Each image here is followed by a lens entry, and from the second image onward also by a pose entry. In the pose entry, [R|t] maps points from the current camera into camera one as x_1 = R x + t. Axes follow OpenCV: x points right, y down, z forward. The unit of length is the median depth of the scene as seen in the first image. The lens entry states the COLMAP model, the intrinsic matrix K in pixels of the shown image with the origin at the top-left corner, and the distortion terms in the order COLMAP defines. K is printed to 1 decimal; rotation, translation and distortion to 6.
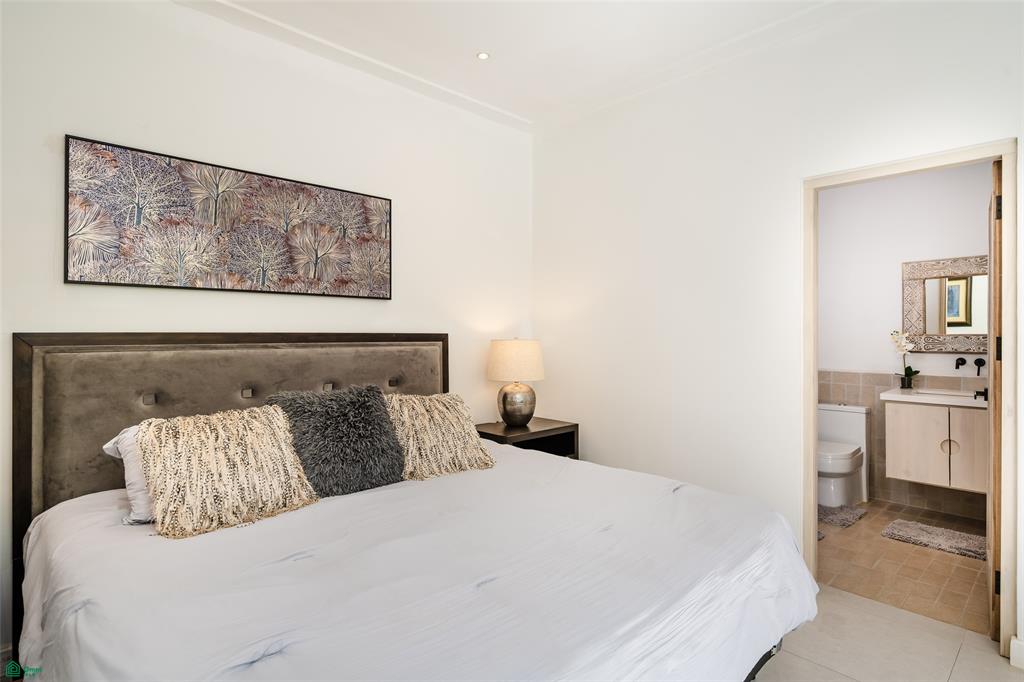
lens RADIAL K [[521.0, 0, 505.3], [0, 521.0, 342.2], [0, 0, 1]] dist [-0.004156, 0.000017]
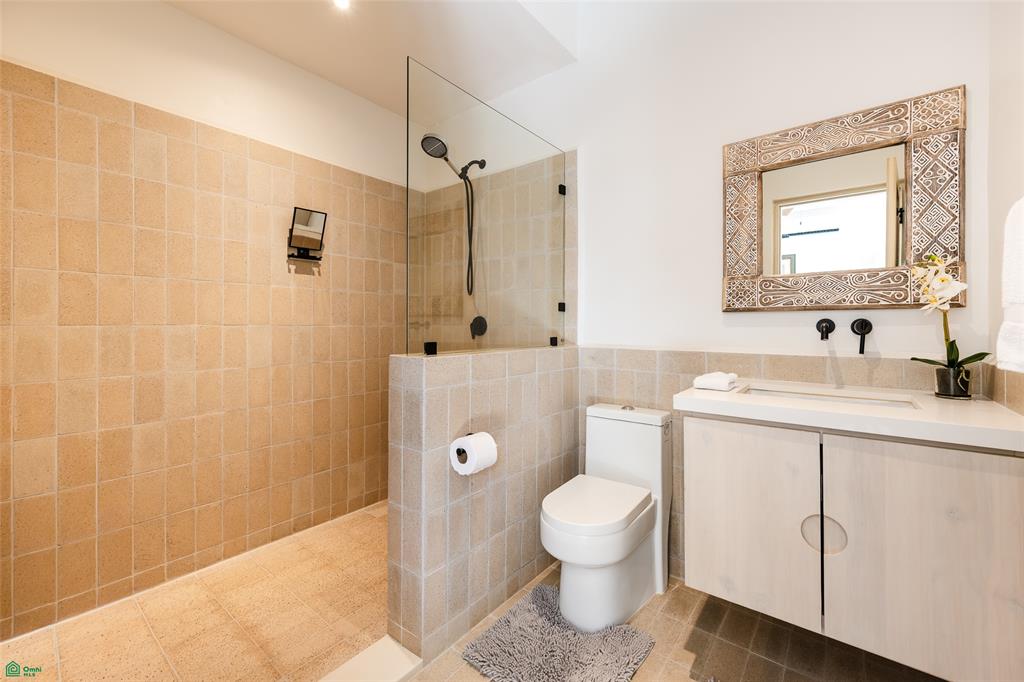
lens RADIAL K [[408.7, 0, 519.2], [0, 408.7, 330.0], [0, 0, 1]] dist [-0.001544, 0.000103]
pose [[0.986920, -0.001715, 0.161204, 0.508987], [0.001495, 0.999998, 0.001486, 0.039531], [-0.161207, -0.001226, 0.986920, 0.644415]]
